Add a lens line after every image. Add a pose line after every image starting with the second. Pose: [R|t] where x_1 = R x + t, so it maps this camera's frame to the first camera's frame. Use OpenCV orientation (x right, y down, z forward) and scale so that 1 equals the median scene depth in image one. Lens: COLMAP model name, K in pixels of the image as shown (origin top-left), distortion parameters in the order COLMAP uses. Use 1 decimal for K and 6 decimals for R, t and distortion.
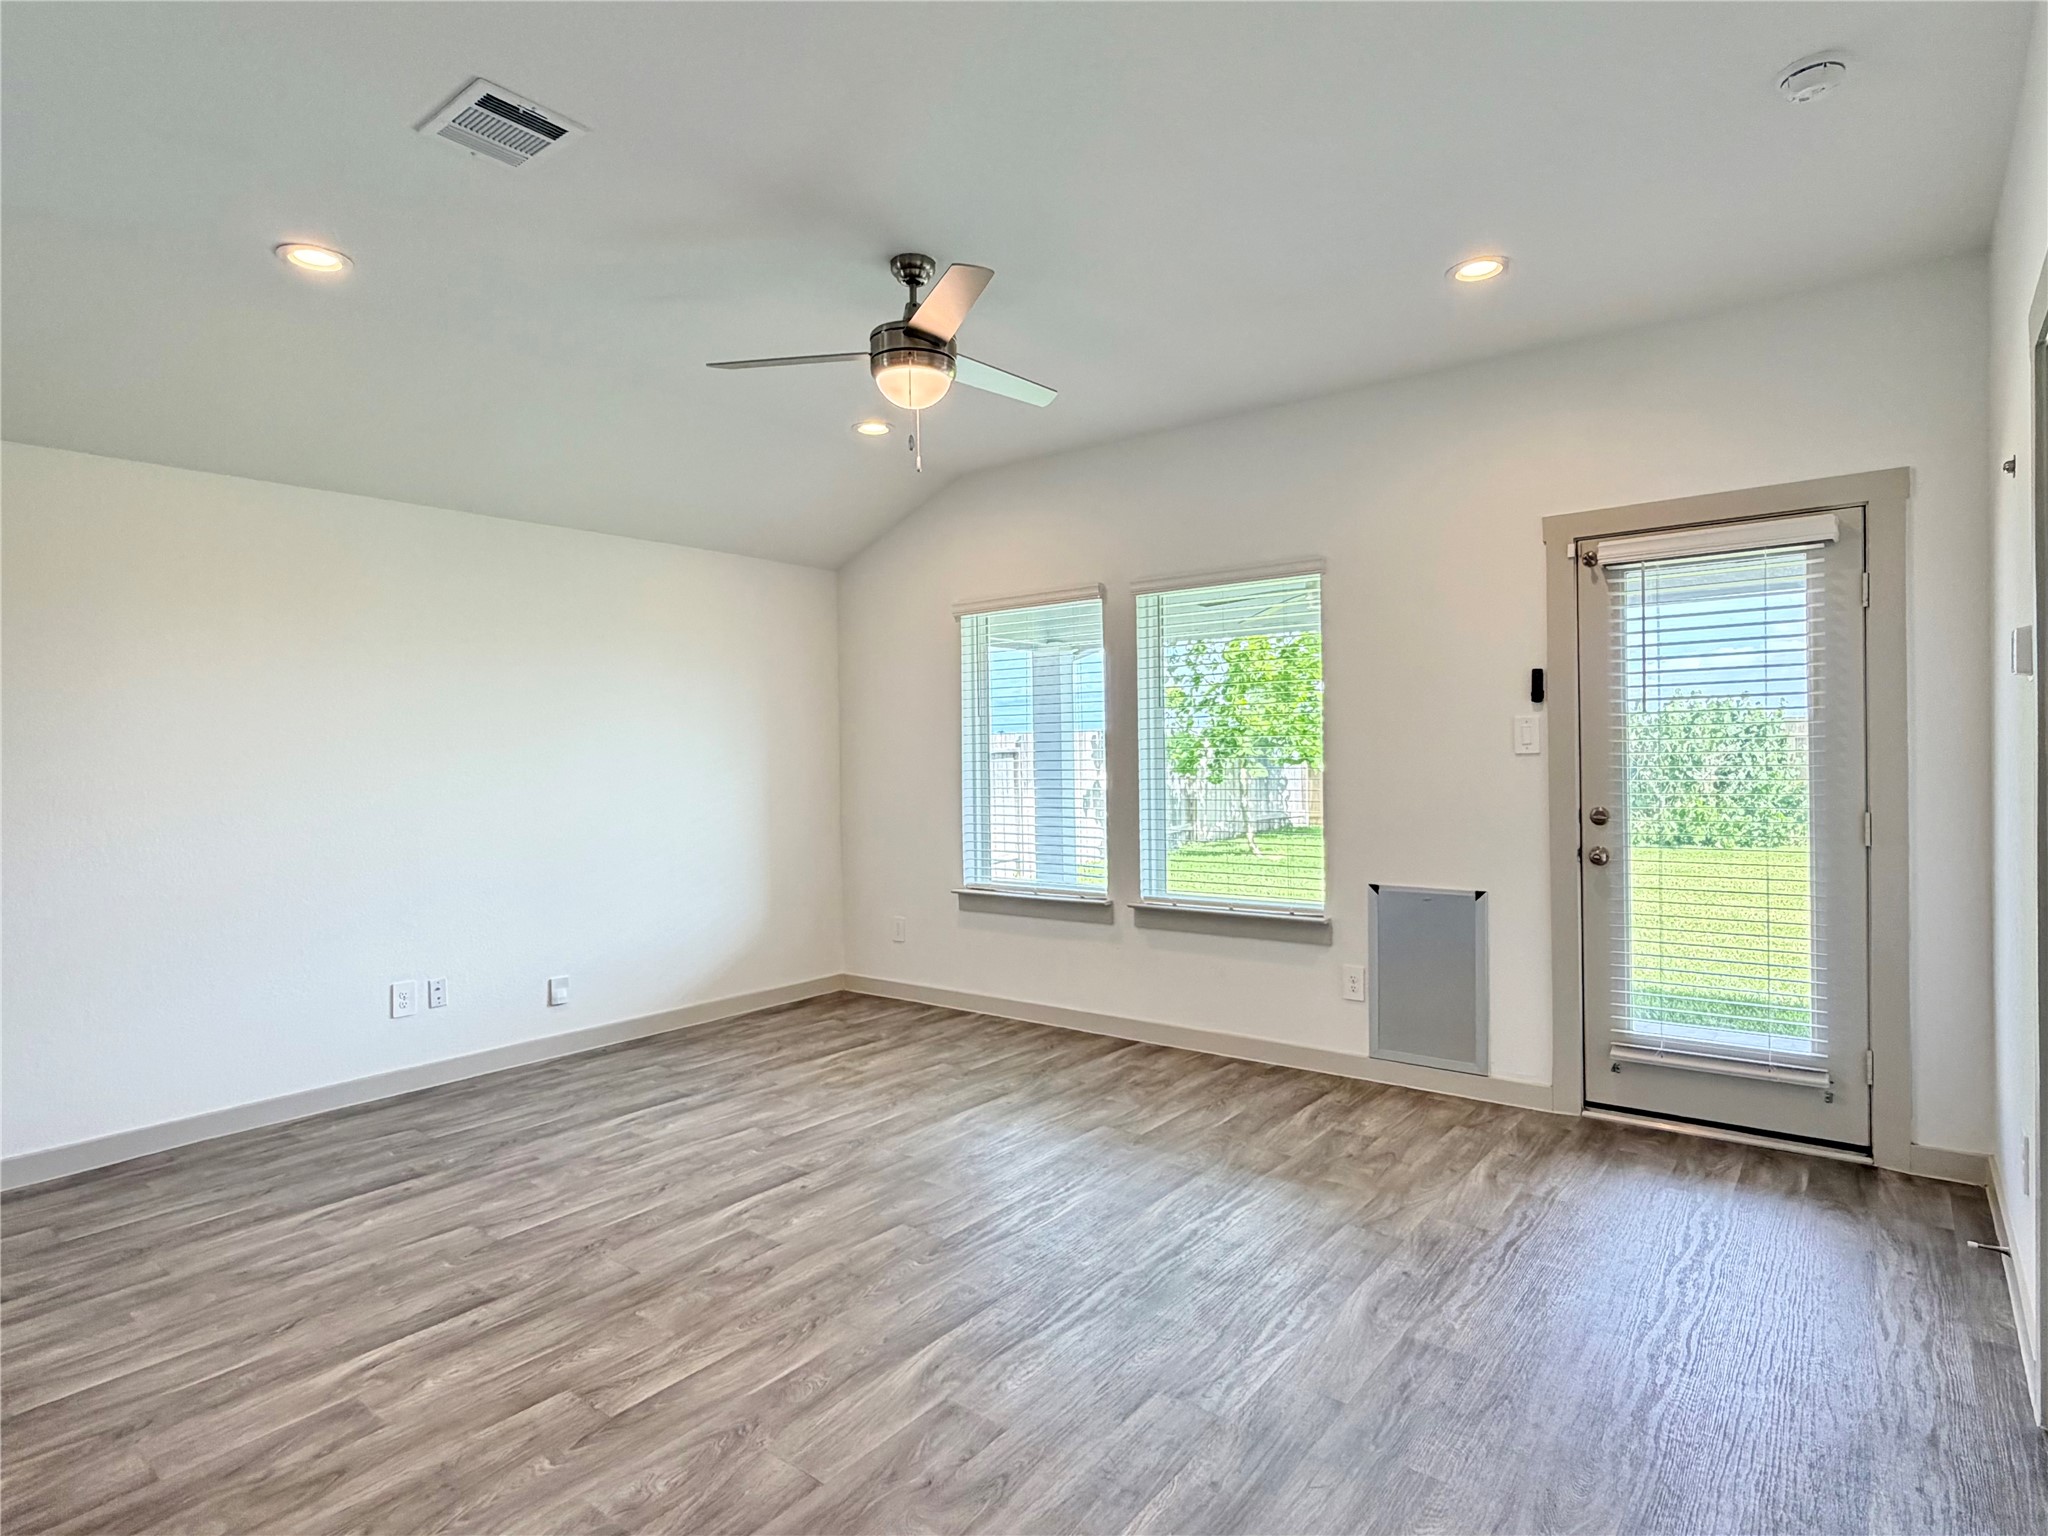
lens RADIAL K [[1099.4, 0, 1024.7], [0, 1099.4, 776.0], [0, 0, 1]] dist [-0.001225, 0.000444]
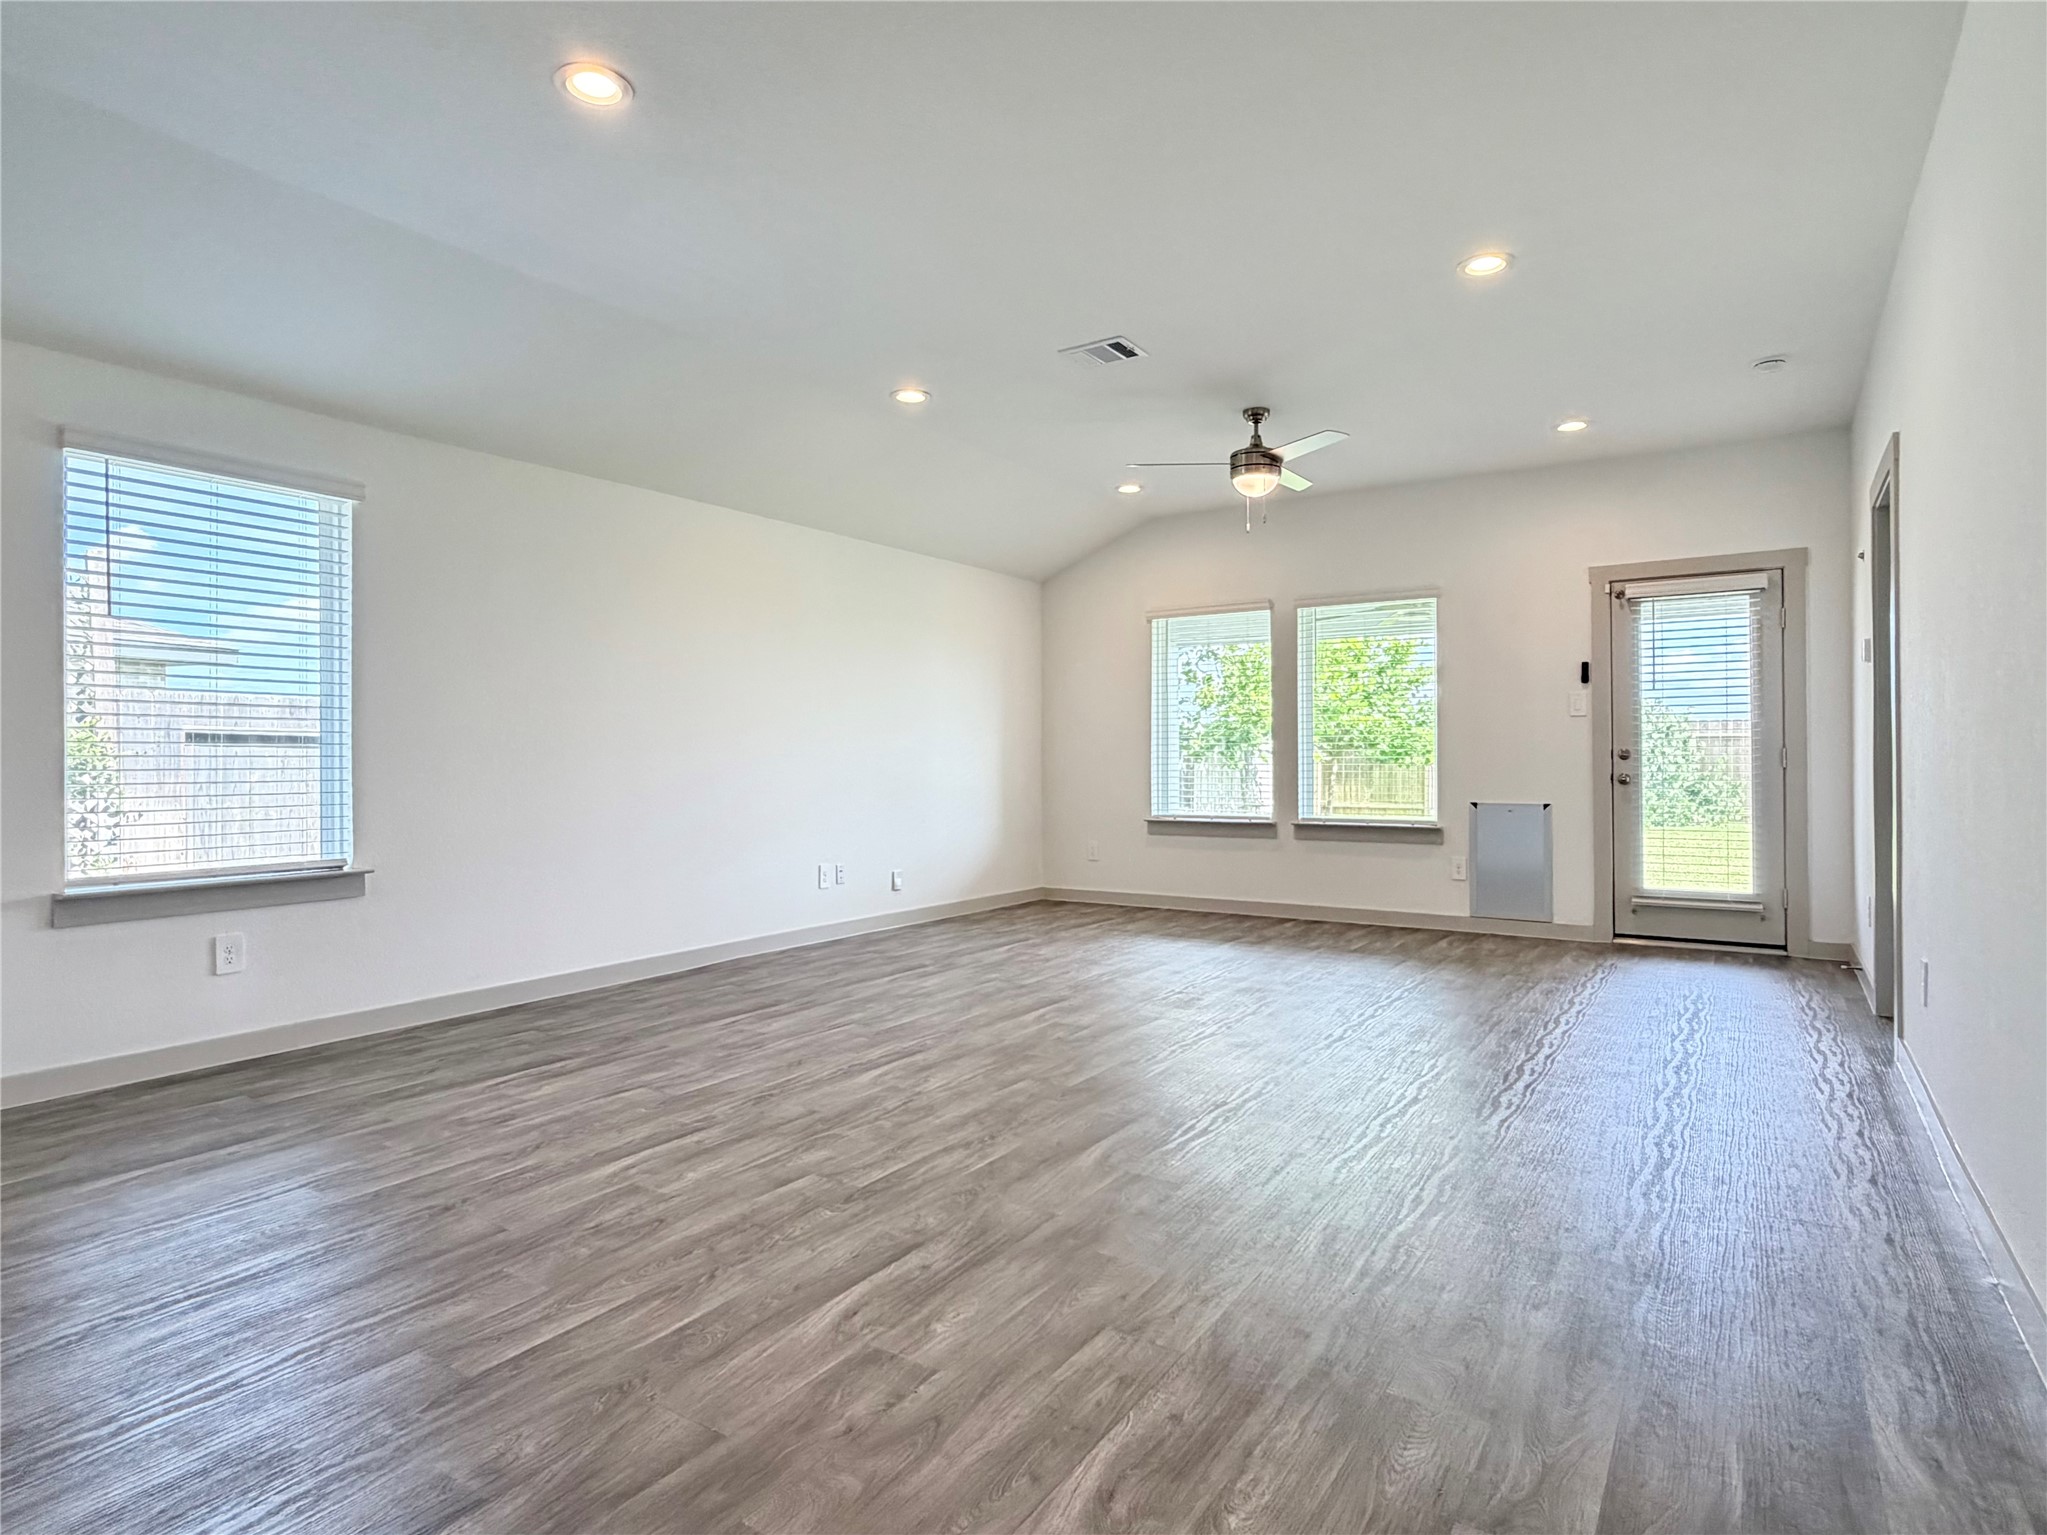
lens RADIAL K [[1128.5, 0, 1025.0], [0, 1128.5, 761.6], [0, 0, 1]] dist [0.004118, 0.000041]
pose [[0.995849, 0.013825, 0.089970, -0.489161], [-0.011911, 0.999692, -0.021774, 0.092477], [-0.090243, 0.020612, 0.995706, -0.554578]]
